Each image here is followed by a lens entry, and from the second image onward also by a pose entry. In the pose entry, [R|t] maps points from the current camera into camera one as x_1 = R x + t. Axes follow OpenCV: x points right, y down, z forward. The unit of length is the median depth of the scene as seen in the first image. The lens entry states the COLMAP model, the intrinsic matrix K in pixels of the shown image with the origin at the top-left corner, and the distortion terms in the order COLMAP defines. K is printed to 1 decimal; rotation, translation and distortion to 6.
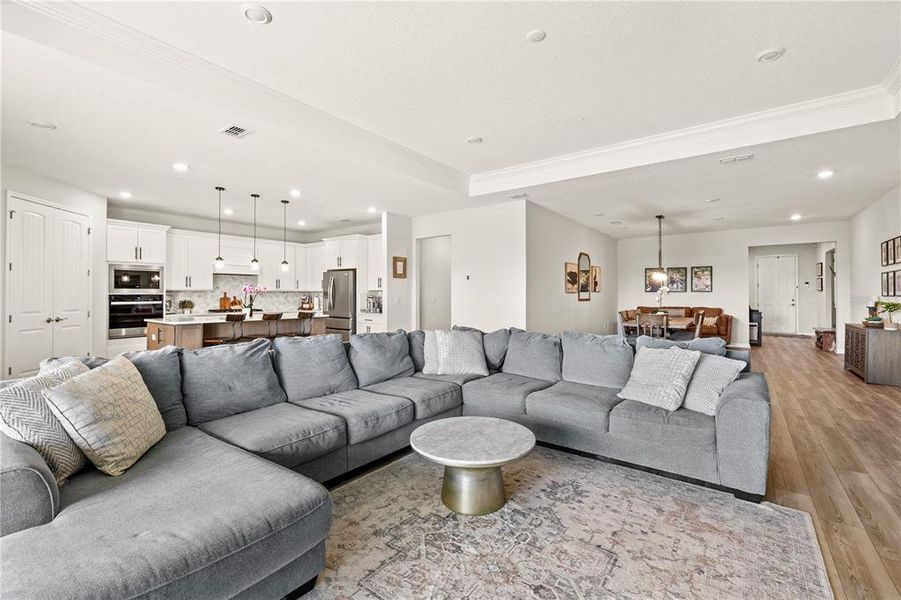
lens RADIAL K [[386.7, 0, 439.9], [0, 386.7, 295.3], [0, 0, 1]] dist [0.002137, 0.000807]
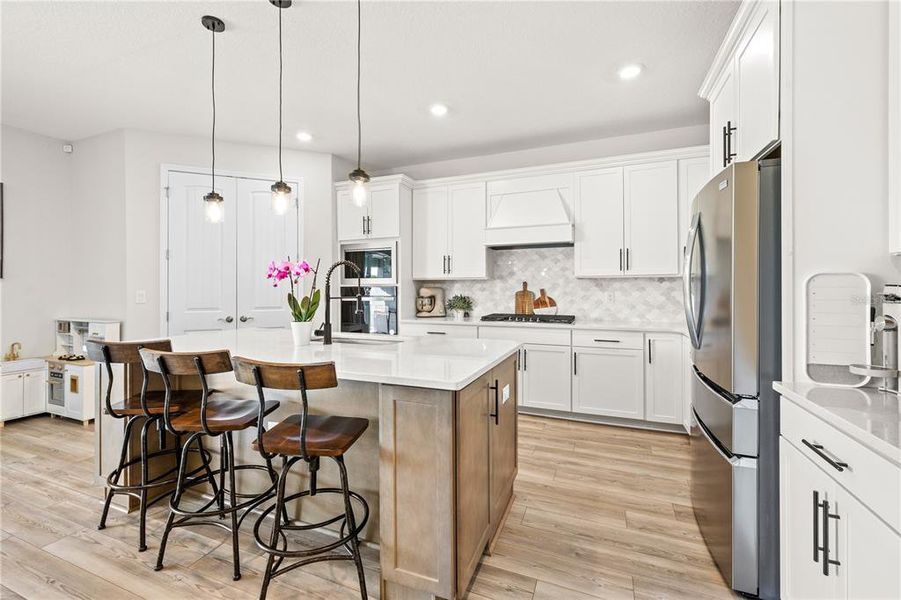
lens RADIAL K [[386.7, 0, 444.4], [0, 386.7, 290.2], [0, 0, 1]] dist [0.002137, 0.000807]
pose [[0.257170, 0.003721, -0.966359, -0.082875], [0.001509, 0.999990, 0.004252, 0.001356], [0.966365, -0.002551, 0.257162, 0.850062]]
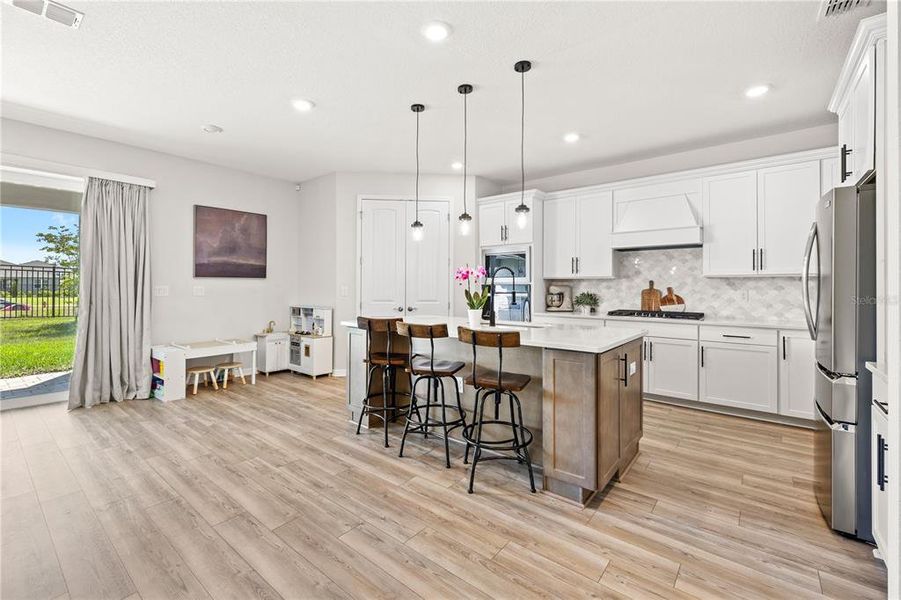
lens RADIAL K [[386.7, 0, 442.7], [0, 386.7, 287.7], [0, 0, 1]] dist [0.002137, 0.000807]
pose [[-0.032788, 0.005230, -0.999449, 0.027512], [-0.003530, 0.999979, 0.005349, 0.000773], [0.999456, 0.003704, -0.032768, 0.797599]]
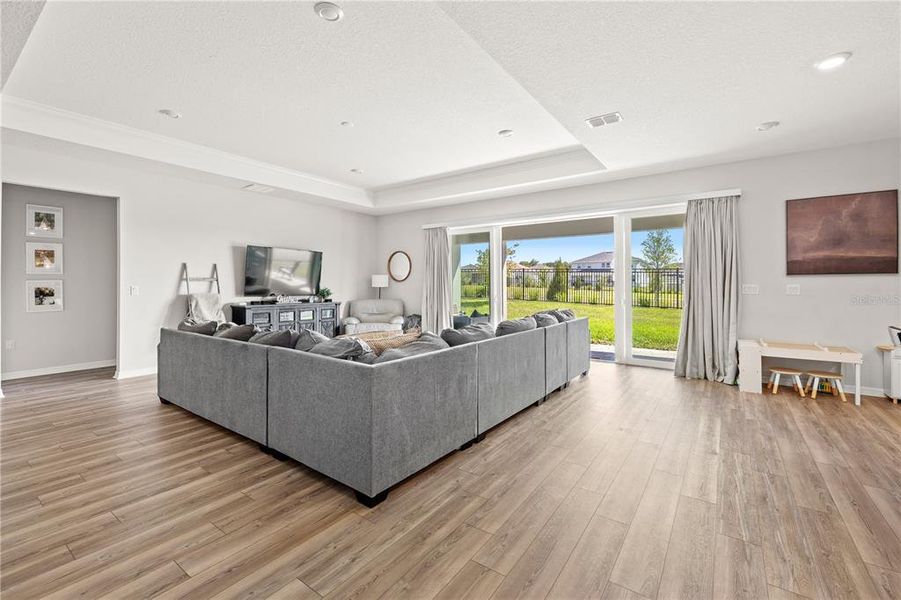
lens RADIAL K [[386.7, 0, 445.2], [0, 386.7, 290.9], [0, 0, 1]] dist [0.002137, 0.000807]
pose [[-0.999522, 0.003447, -0.030710, -0.036331], [0.002990, 0.999884, 0.014912, 0.002166], [0.030757, 0.014813, -0.999417, 0.972311]]
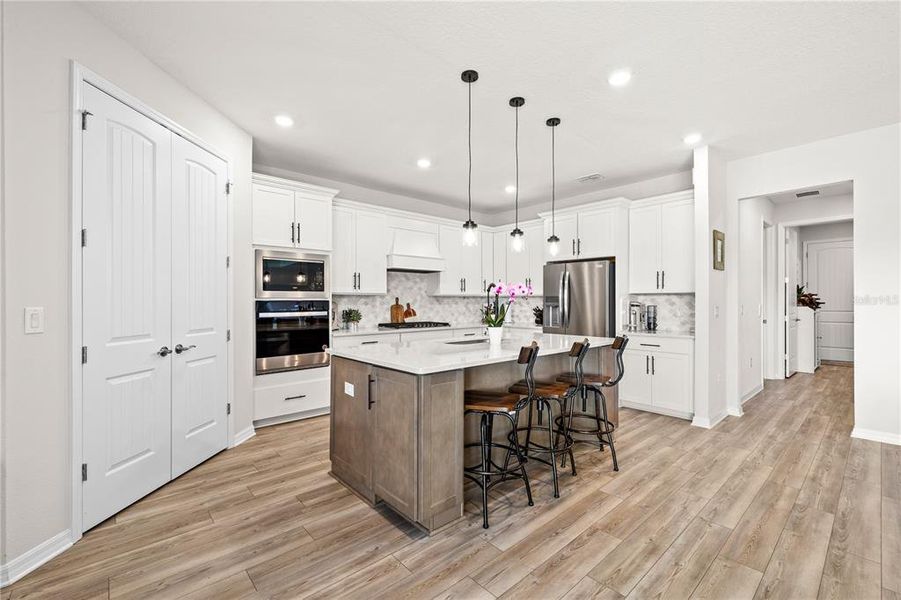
lens RADIAL K [[386.7, 0, 449.0], [0, 386.7, 301.9], [0, 0, 1]] dist [0.002137, 0.000807]
pose [[0.982085, -0.000688, -0.188439, -0.379455], [0.000514, 0.999999, -0.000970, 0.000591], [0.188439, 0.000856, 0.982084, 0.397578]]
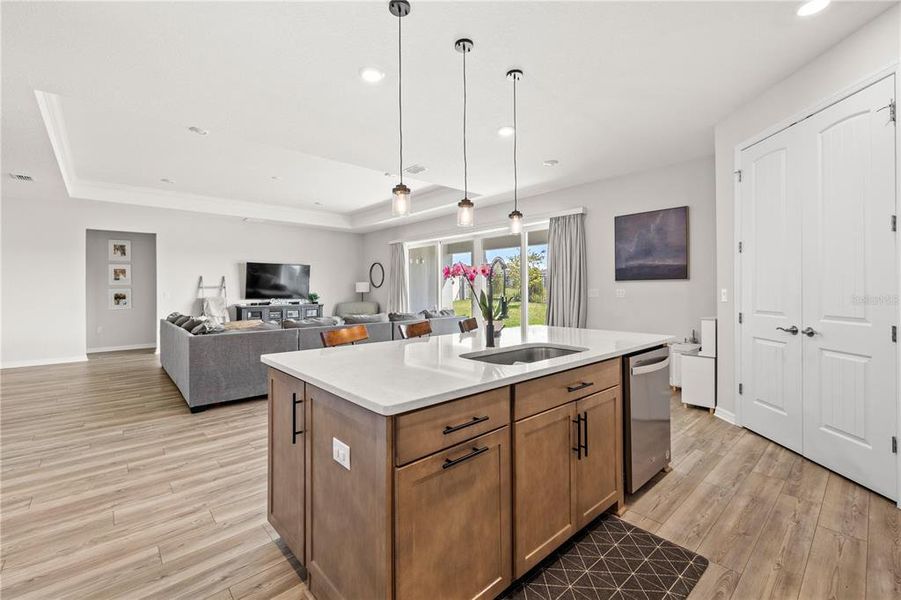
lens RADIAL K [[386.7, 0, 447.5], [0, 386.7, 293.6], [0, 0, 1]] dist [0.002137, 0.000807]
pose [[-0.982299, 0.006422, 0.187208, -0.432938], [0.008348, 0.999920, 0.009502, 0.002080], [-0.187132, 0.010897, -0.982274, 1.136998]]
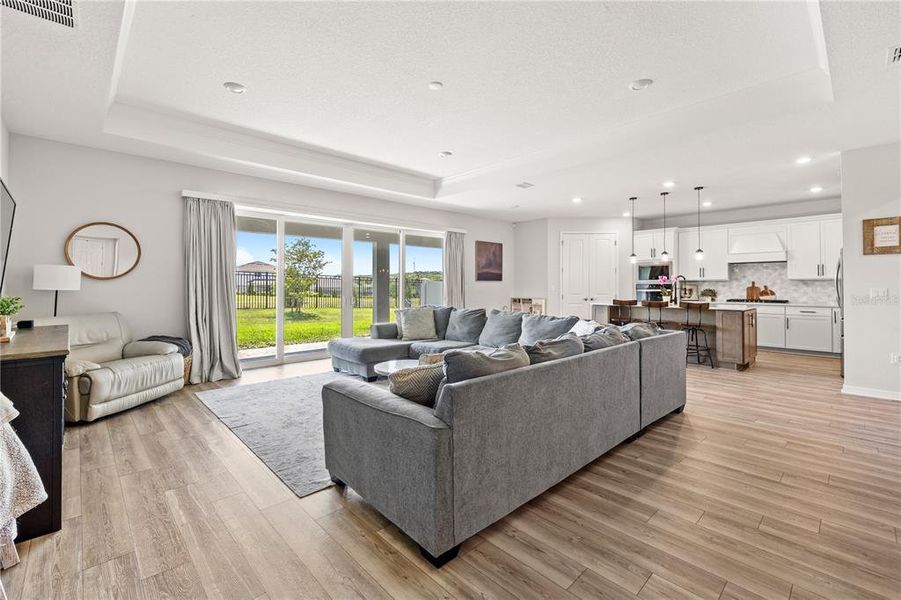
lens RADIAL K [[386.7, 0, 448.0], [0, 386.7, 284.4], [0, 0, 1]] dist [0.002137, 0.000807]
pose [[-0.159956, -0.001819, -0.987123, 0.565982], [-0.000309, 0.999998, -0.001793, 0.001498], [0.987124, 0.000018, -0.159956, 0.460875]]
